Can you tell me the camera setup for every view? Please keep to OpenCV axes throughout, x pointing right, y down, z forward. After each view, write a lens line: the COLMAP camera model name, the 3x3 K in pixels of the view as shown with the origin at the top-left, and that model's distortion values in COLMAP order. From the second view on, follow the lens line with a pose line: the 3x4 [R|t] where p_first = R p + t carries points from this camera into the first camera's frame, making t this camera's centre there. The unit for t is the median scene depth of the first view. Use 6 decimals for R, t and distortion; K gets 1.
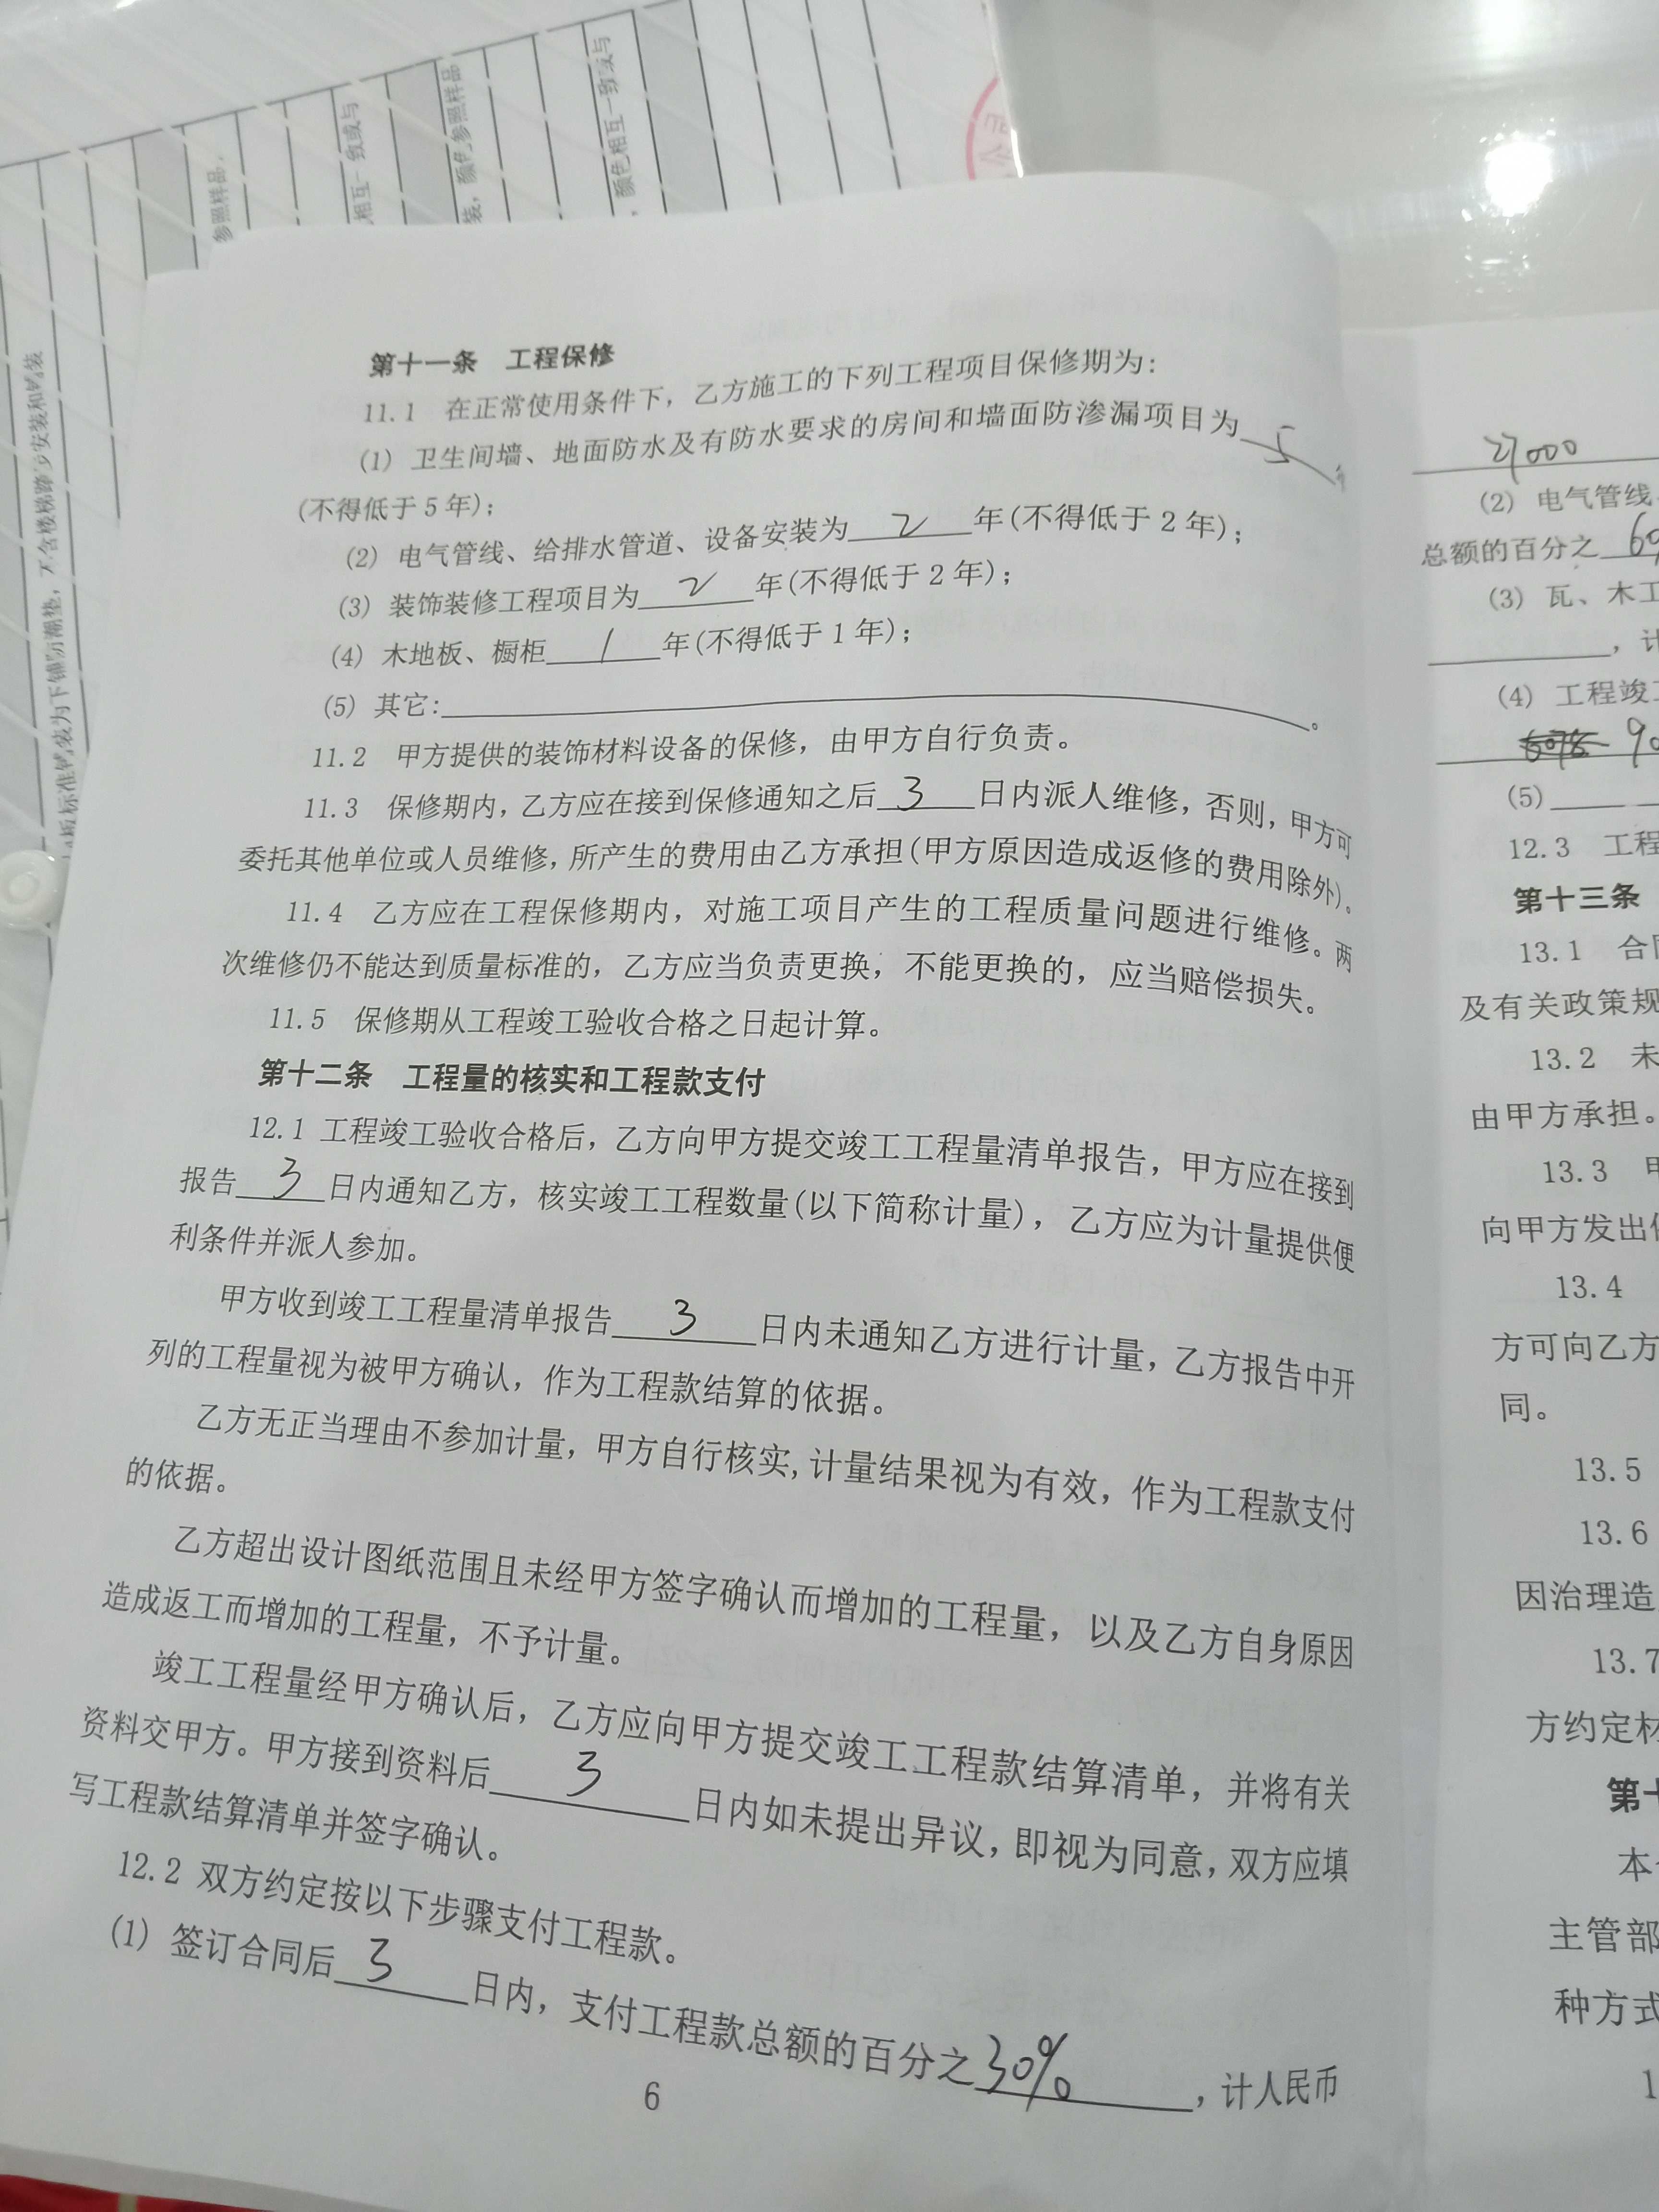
lens RADIAL K [[891.3, 0, 825.4], [0, 891.3, 1105.0], [0, 0, 1]] dist [0.000354, -0.003736]
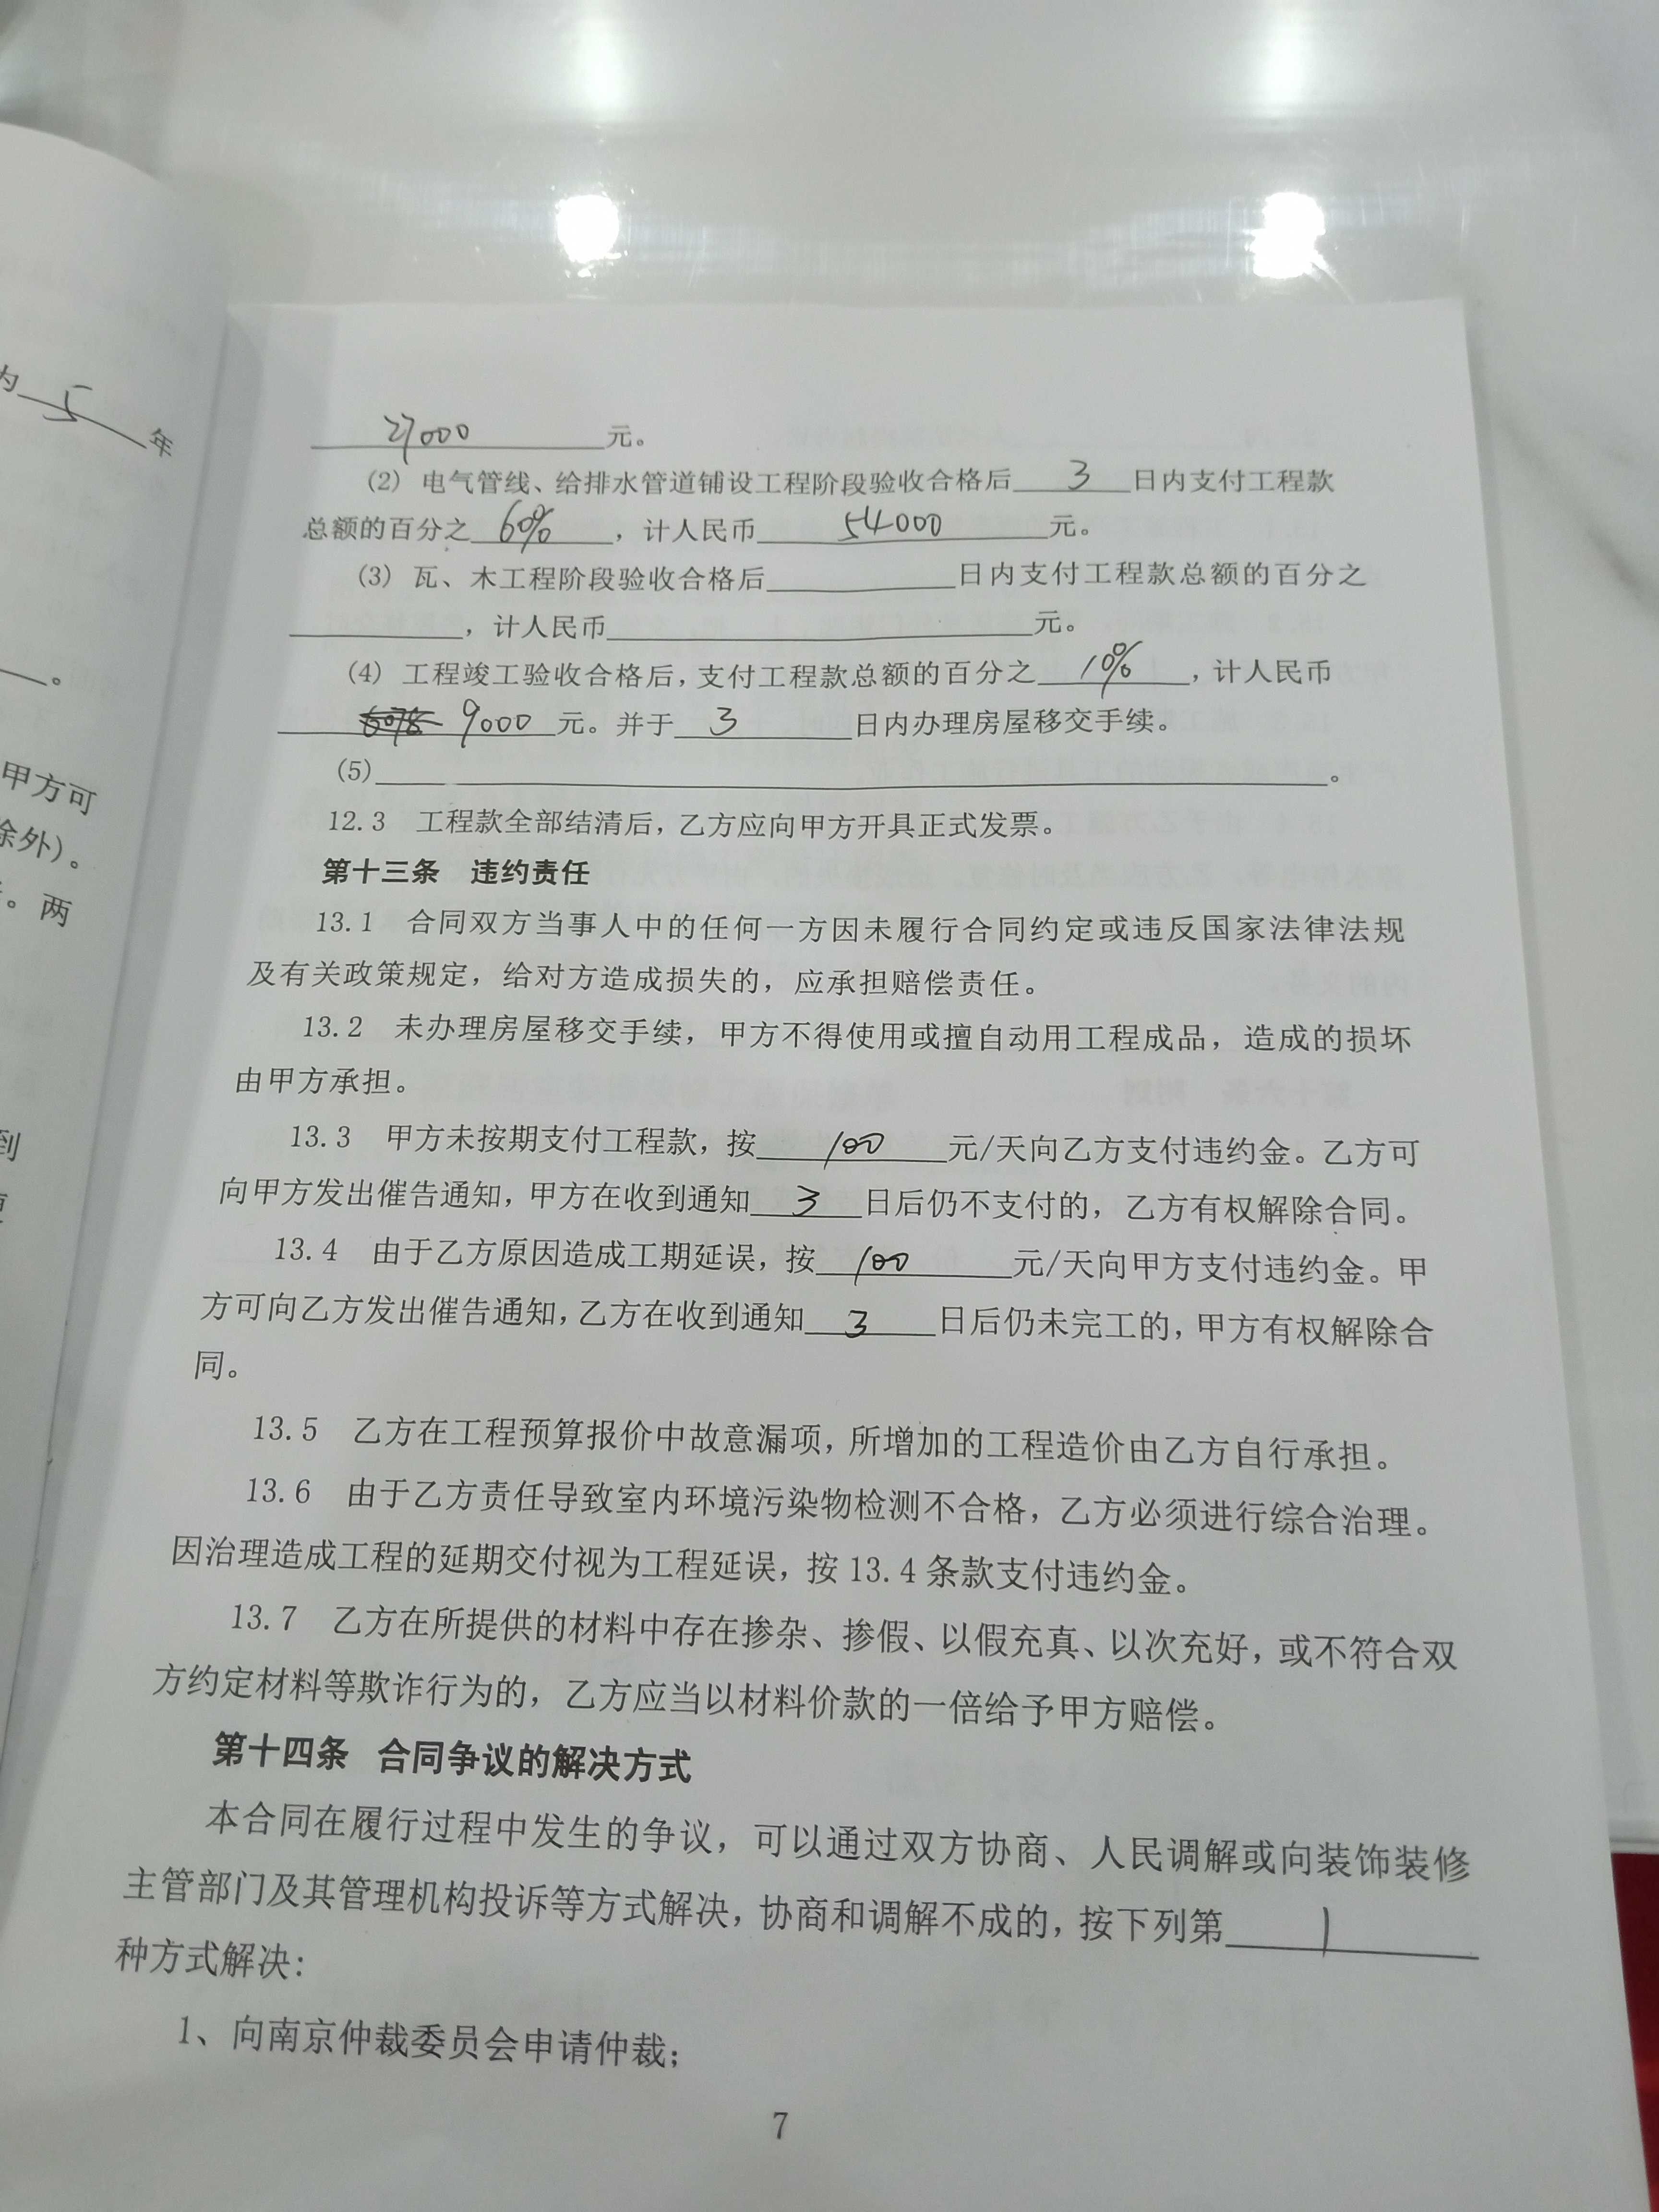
lens RADIAL K [[891.3, 0, 826.8], [0, 891.3, 1109.7], [0, 0, 1]] dist [0.000354, -0.003736]
pose [[0.997602, 0.047754, 0.050103, 1.292578], [-0.047700, 0.998859, -0.002278, 0.017260], [-0.050155, -0.000117, 0.998741, -0.042163]]
